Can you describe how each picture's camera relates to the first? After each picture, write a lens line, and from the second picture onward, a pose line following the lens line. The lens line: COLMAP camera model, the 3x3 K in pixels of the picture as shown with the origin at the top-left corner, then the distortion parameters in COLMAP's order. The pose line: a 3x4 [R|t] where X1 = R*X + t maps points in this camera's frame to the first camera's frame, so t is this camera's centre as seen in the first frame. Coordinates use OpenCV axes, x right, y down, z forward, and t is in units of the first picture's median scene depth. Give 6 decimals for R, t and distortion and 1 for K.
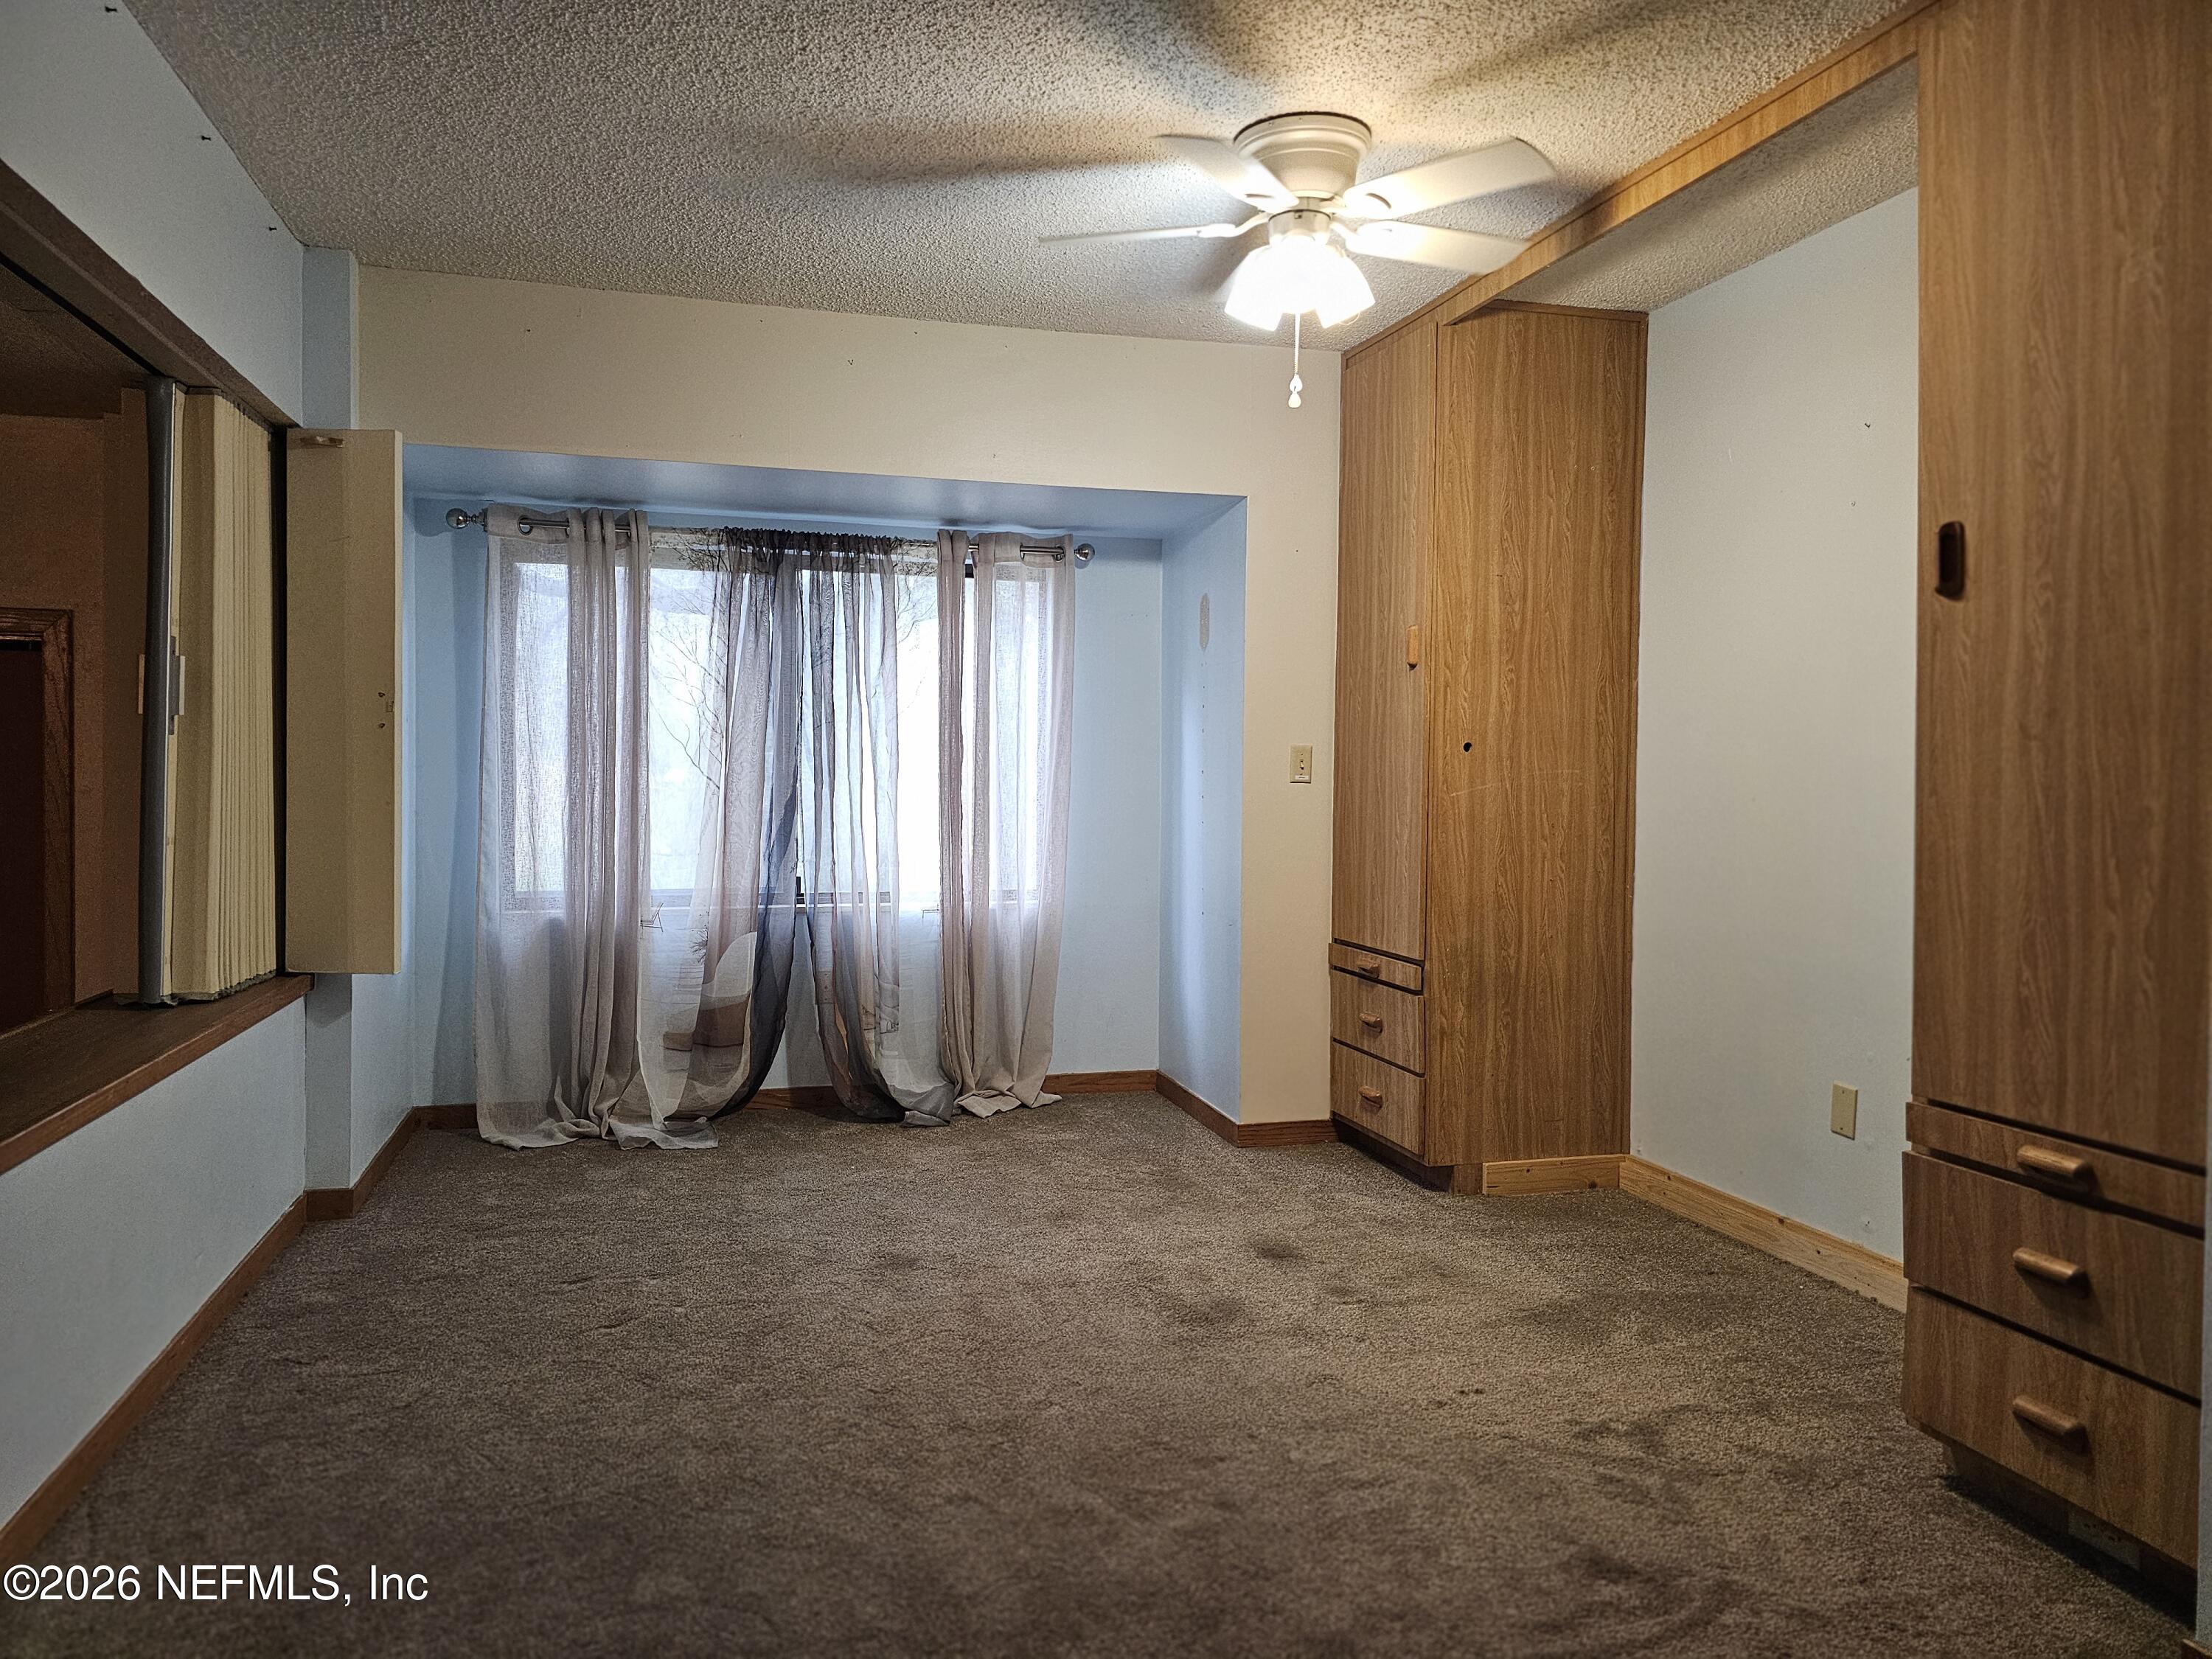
lens RADIAL K [[1478.9, 0, 1101.4], [0, 1478.9, 833.2], [0, 0, 1]] dist [0.005321, -0.004778]
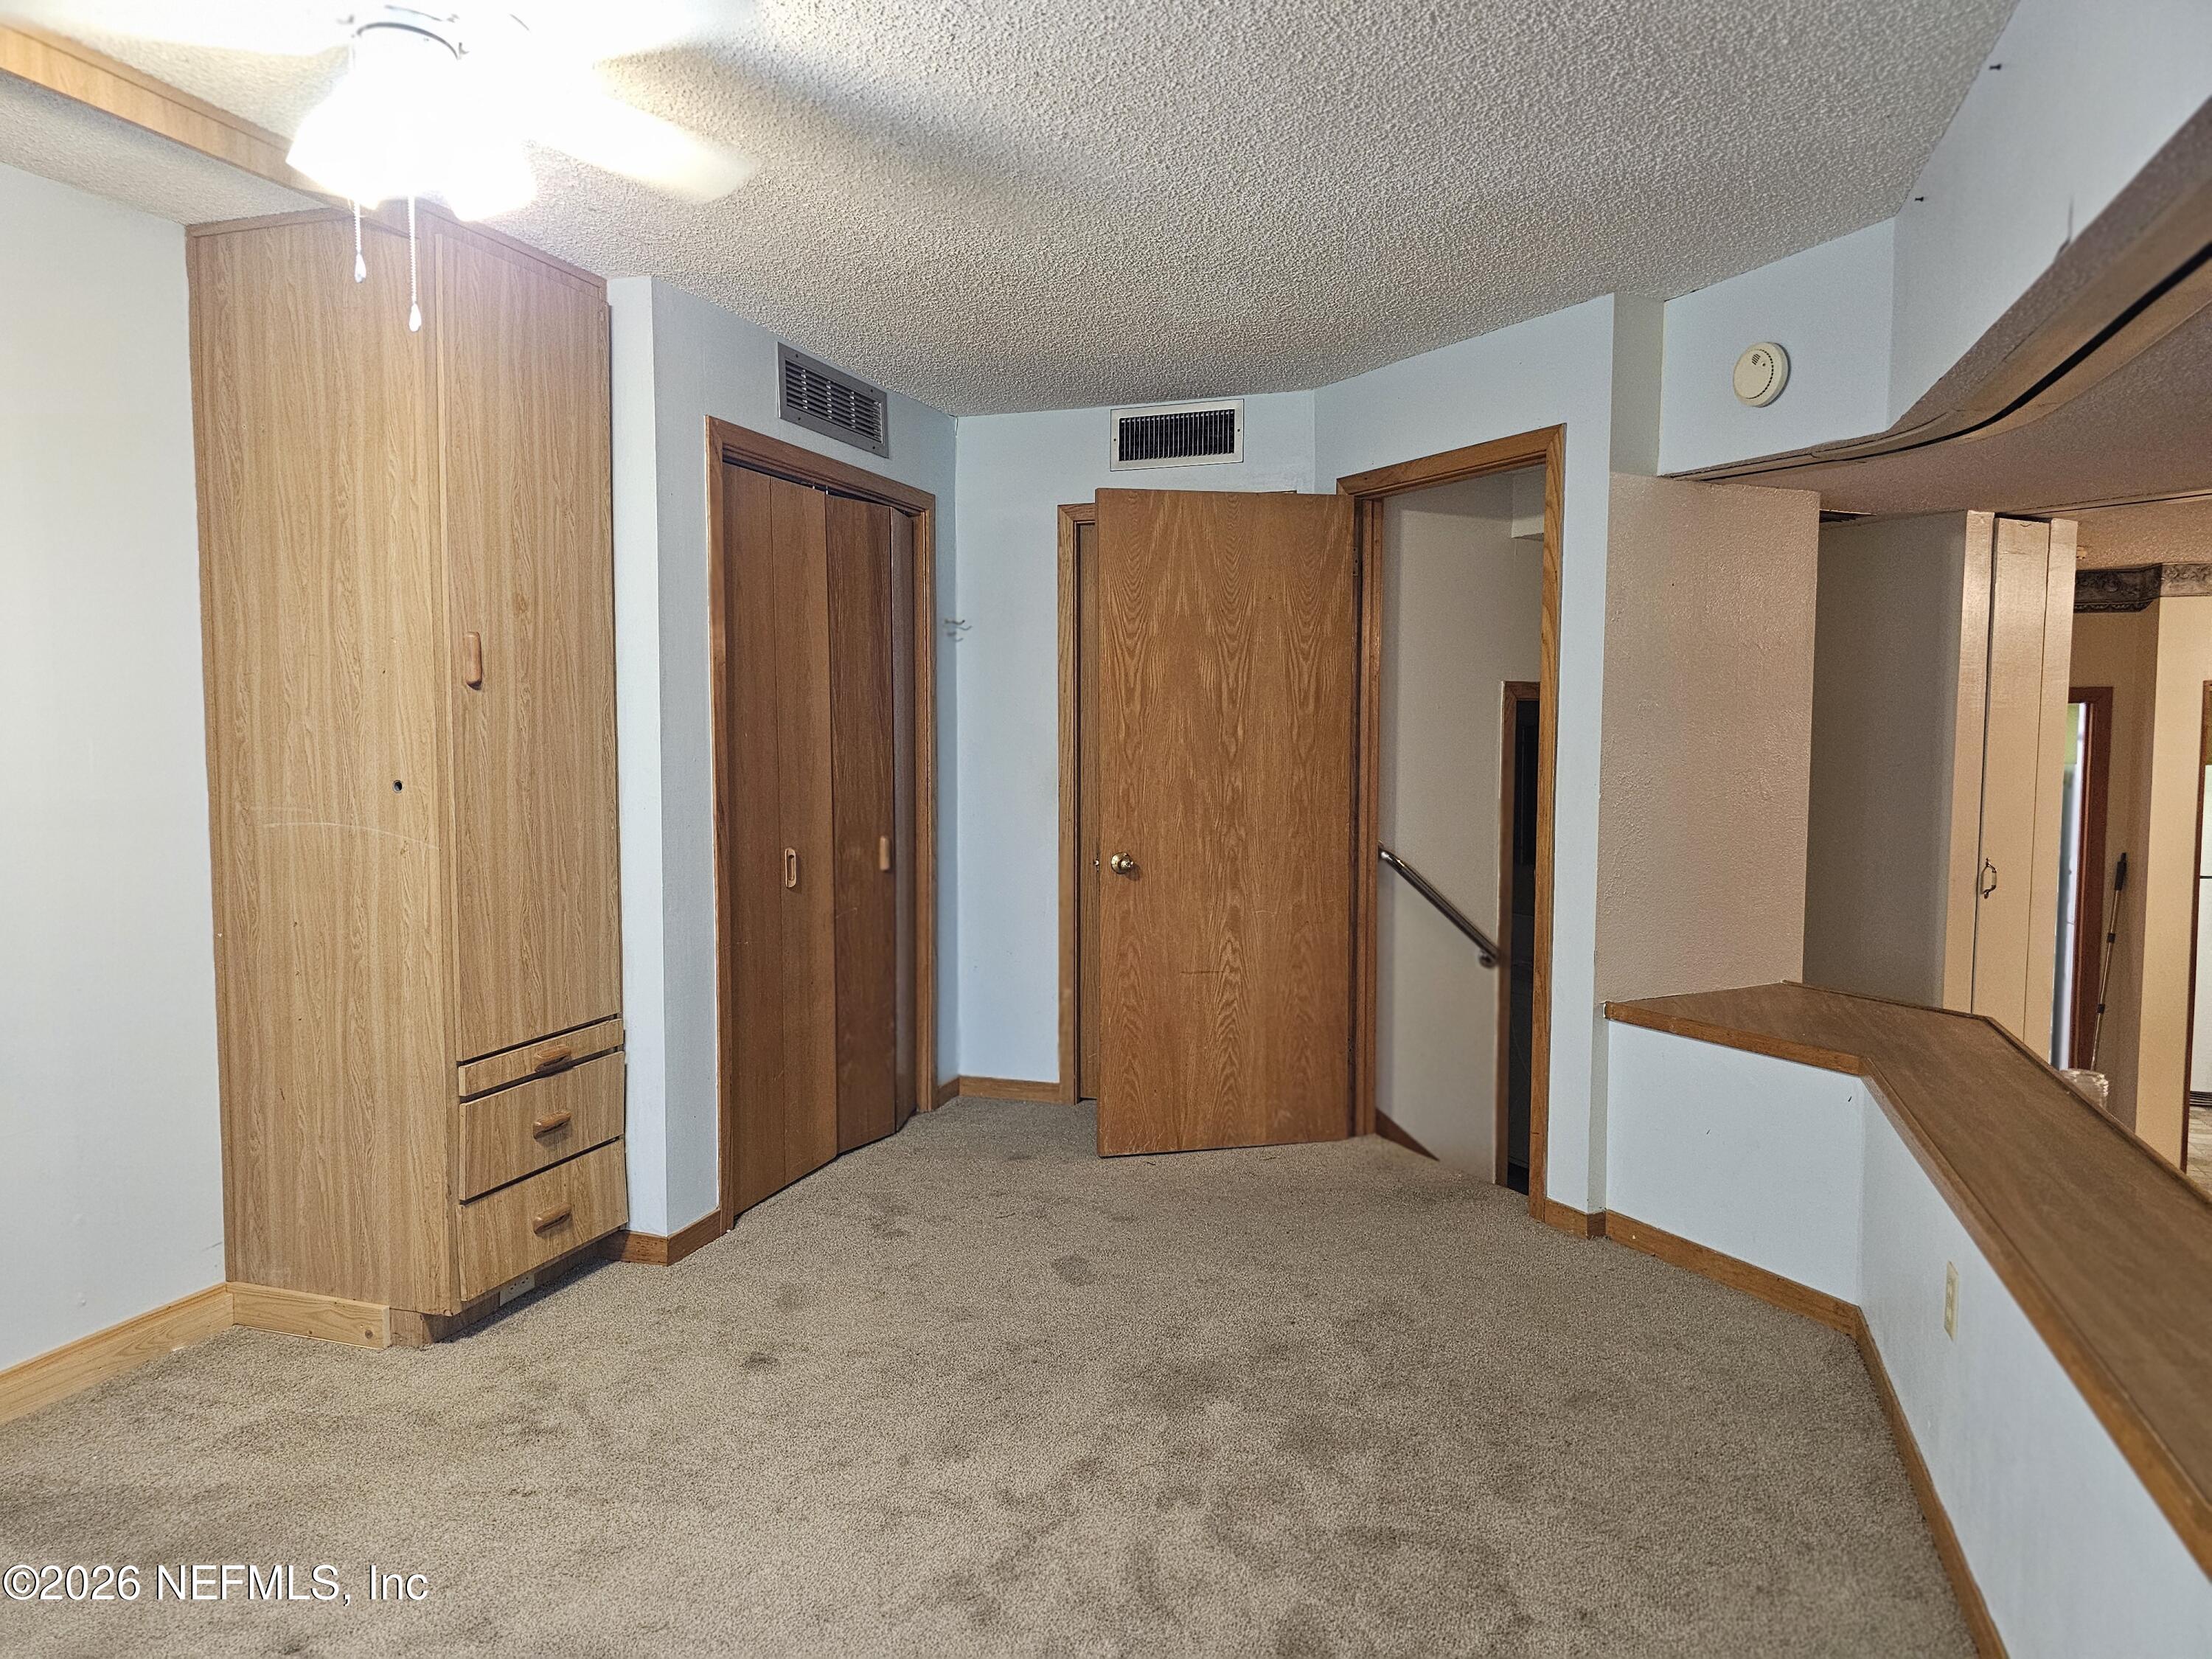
lens RADIAL K [[1478.9, 0, 1102.0], [0, 1478.9, 820.7], [0, 0, 1]] dist [0.005321, -0.004778]
pose [[-0.830405, -0.047876, 0.555099, -0.694969], [0.012405, 0.994466, 0.104327, -0.179650], [-0.557021, 0.093520, -0.825216, 1.891574]]
